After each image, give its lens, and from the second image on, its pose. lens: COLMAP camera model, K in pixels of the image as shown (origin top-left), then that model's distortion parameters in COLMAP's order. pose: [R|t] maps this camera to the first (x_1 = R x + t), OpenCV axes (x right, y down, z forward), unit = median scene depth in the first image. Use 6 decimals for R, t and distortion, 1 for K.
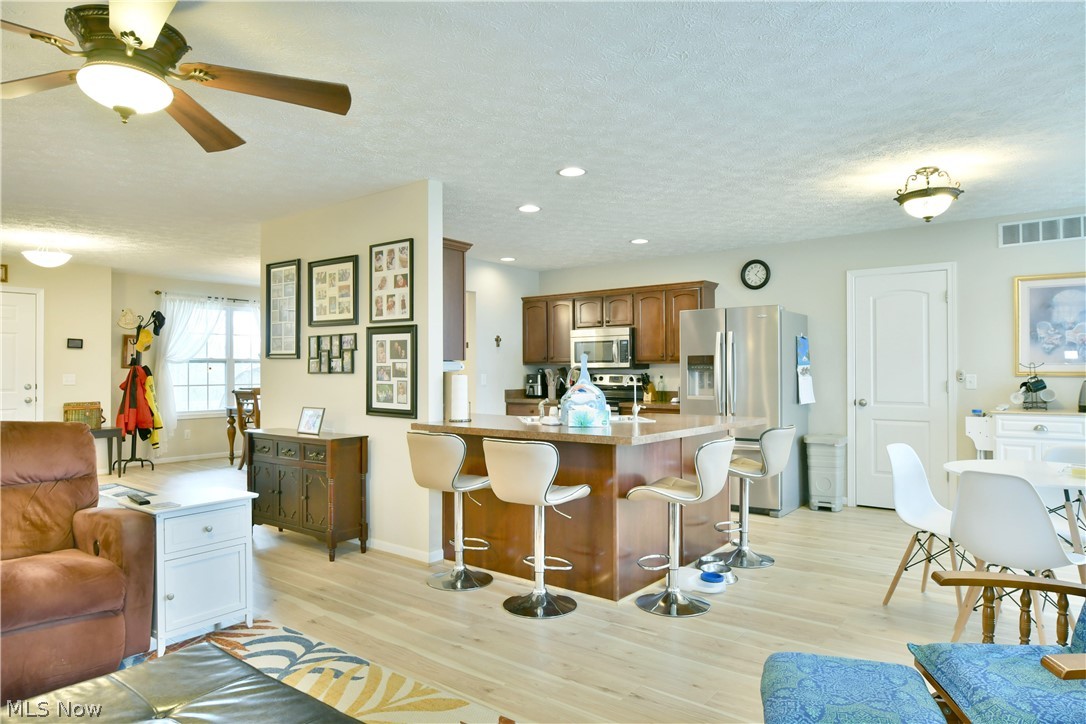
lens RADIAL K [[665.6, 0, 538.7], [0, 665.6, 365.7], [0, 0, 1]] dist [-0.010121, -0.004645]
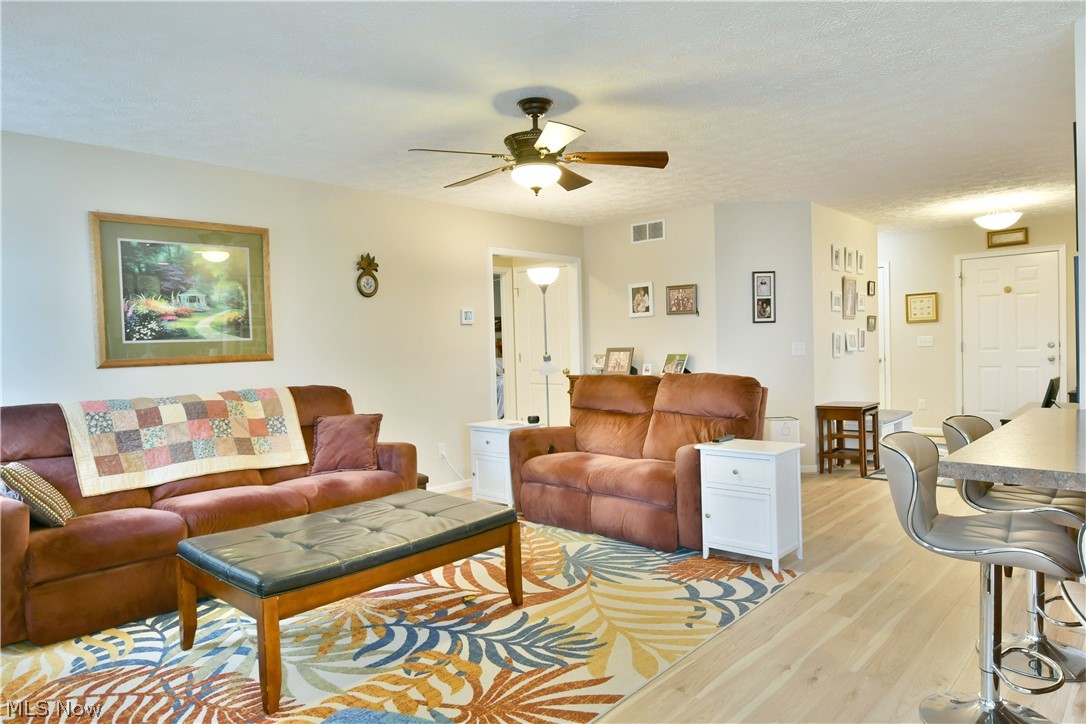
lens RADIAL K [[665.6, 0, 538.7], [0, 665.6, 365.7], [0, 0, 1]] dist [-0.010121, -0.004645]
pose [[-0.100006, 0.035982, -0.994336, 0.524039], [0.038580, 0.998735, 0.032261, 0.001963], [0.994239, -0.035135, -0.101268, 0.565888]]
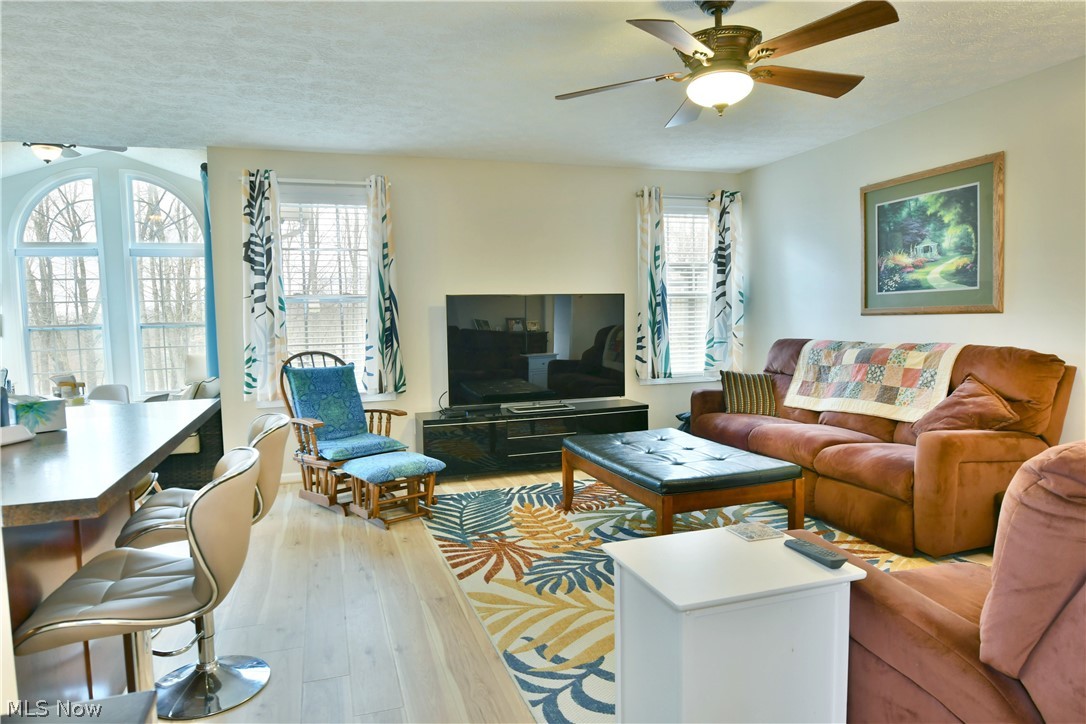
lens RADIAL K [[665.6, 0, 538.7], [0, 665.6, 365.7], [0, 0, 1]] dist [-0.010121, -0.004645]
pose [[-0.828762, -0.021428, 0.559191, -0.522098], [0.019944, 0.997501, 0.067782, 0.009875], [-0.559246, 0.067327, -0.826264, 1.127898]]
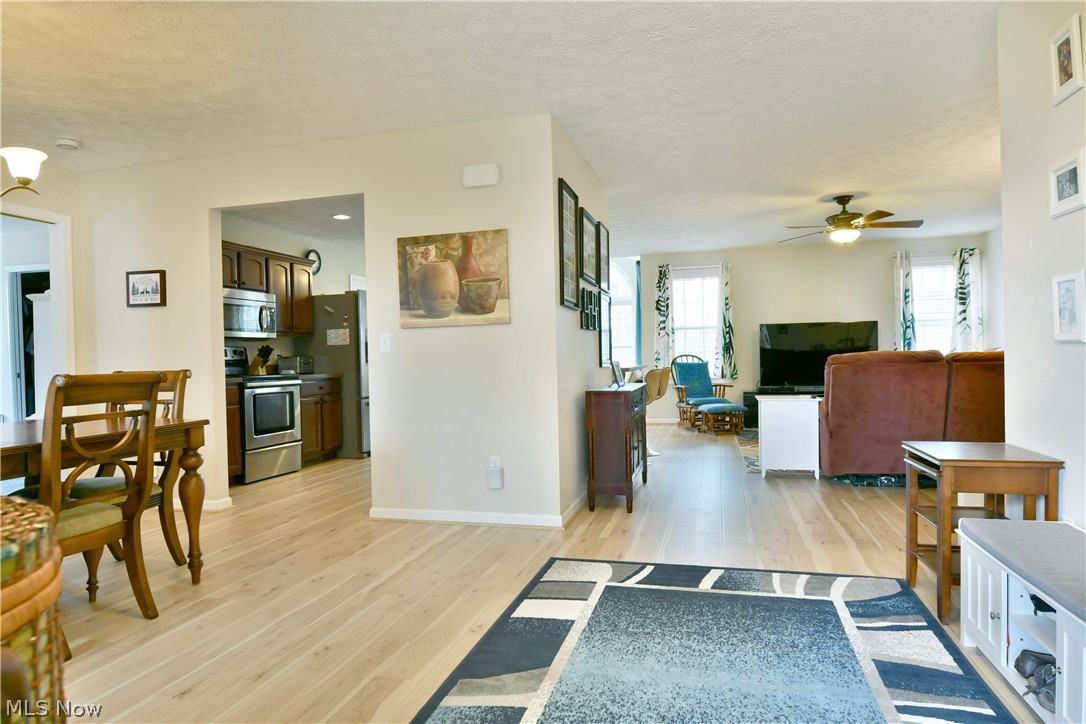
lens RADIAL K [[665.6, 0, 538.7], [0, 665.6, 365.7], [0, 0, 1]] dist [-0.010121, -0.004645]
pose [[-0.387541, -0.002581, 0.921849, -1.438910], [0.018403, 0.999775, 0.010536, 0.060161], [-0.921669, 0.021048, -0.387406, 1.733780]]
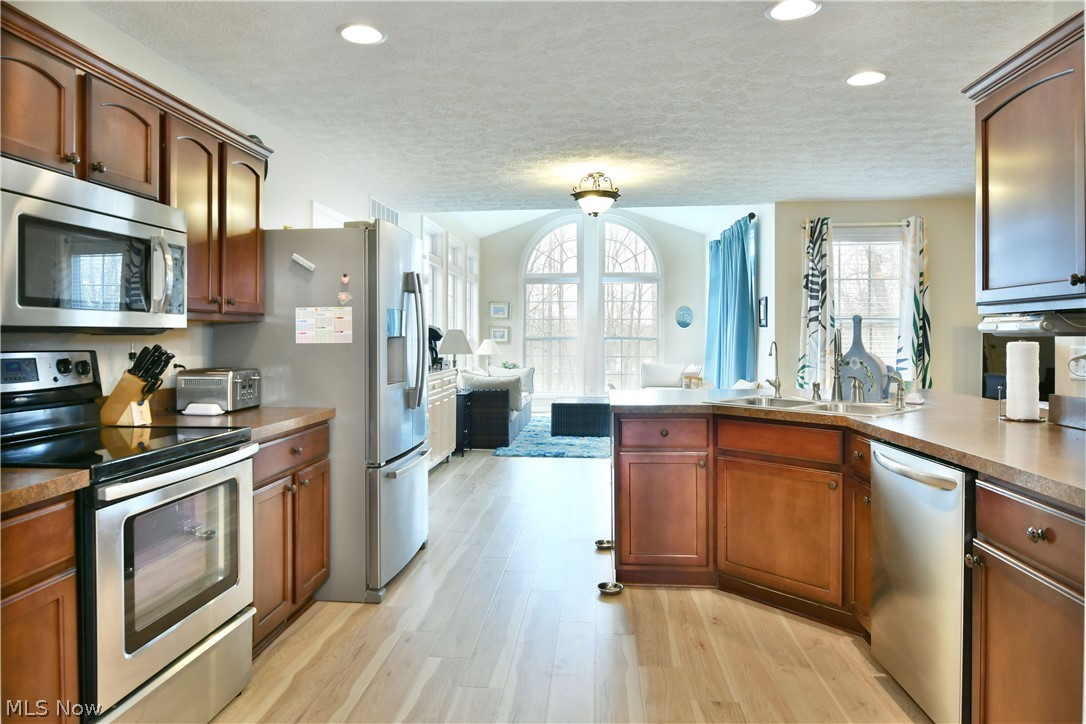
lens RADIAL K [[689.3, 0, 536.8], [0, 689.3, 338.3], [0, 0, 1]] dist [-0.002457, -0.002042]
pose [[-0.541718, 0.002854, 0.840556, -0.410762], [0.000068, 0.999994, -0.003352, 0.010059], [-0.840561, -0.001758, -0.541715, 1.765547]]
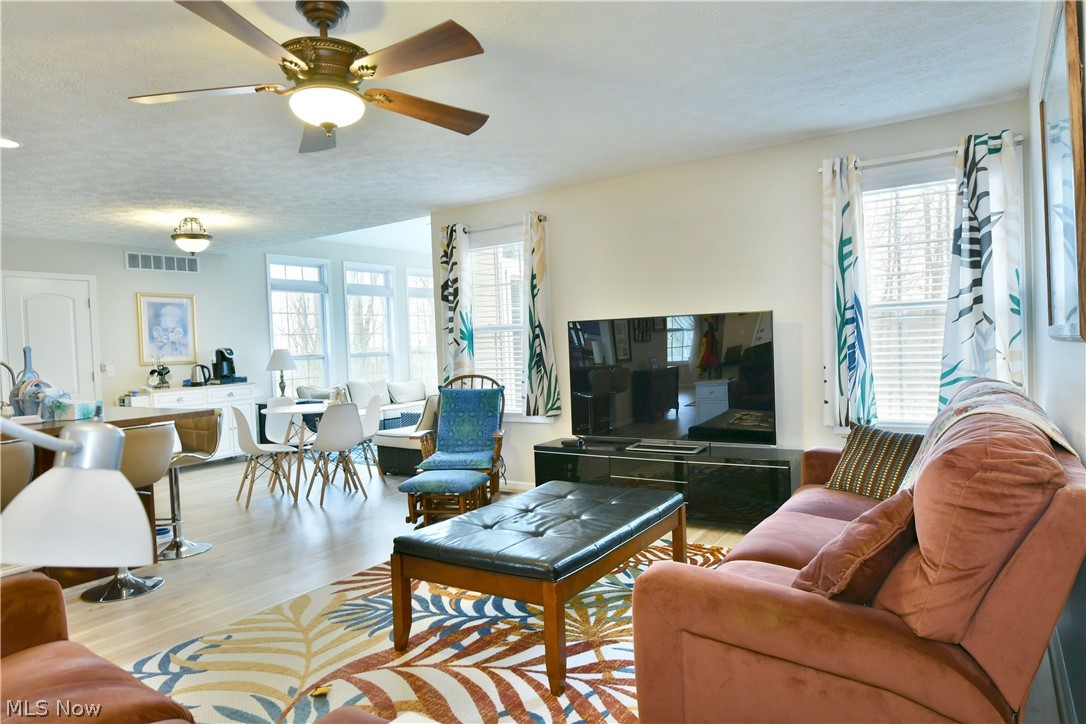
lens RADIAL K [[665.6, 0, 538.7], [0, 665.6, 365.7], [0, 0, 1]] dist [-0.010121, -0.004645]
pose [[-0.065935, -0.025126, 0.997508, -0.894059], [0.031536, 0.999131, 0.027251, 0.005224], [-0.997325, 0.033254, -0.065085, 0.349867]]
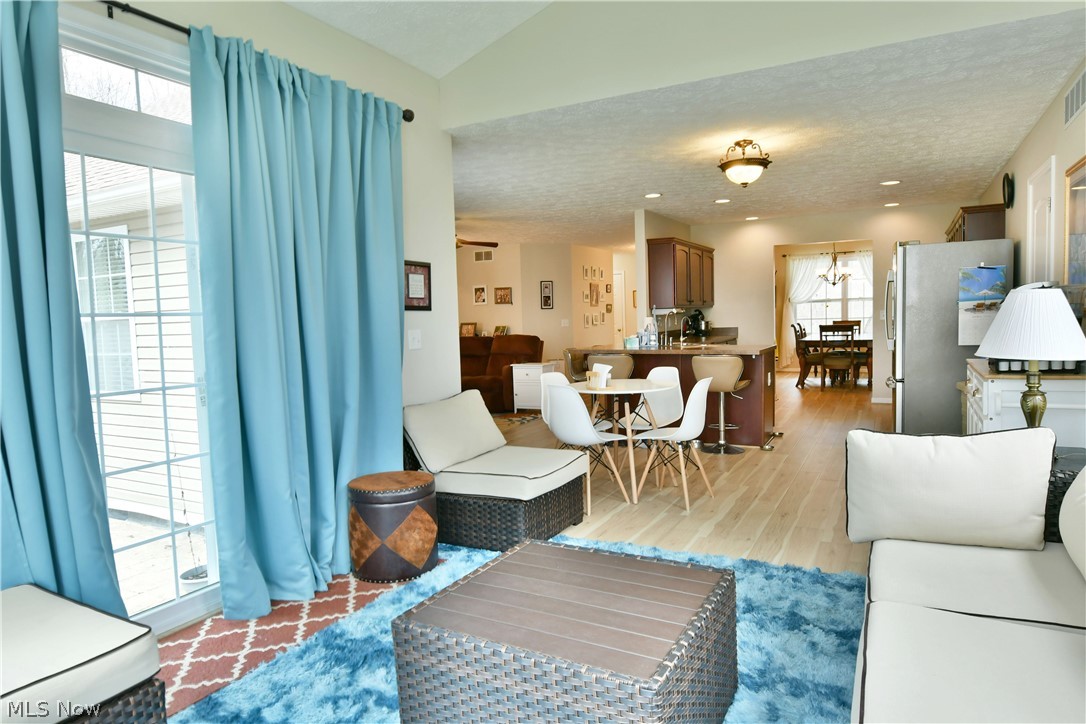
lens RADIAL K [[665.6, 0, 538.7], [0, 665.6, 365.7], [0, 0, 1]] dist [-0.010121, -0.004645]
pose [[0.167288, 0.071216, -0.983333, 1.681857], [0.039496, 0.996103, 0.078860, -0.010632], [0.985117, -0.052030, 0.163824, 0.426349]]
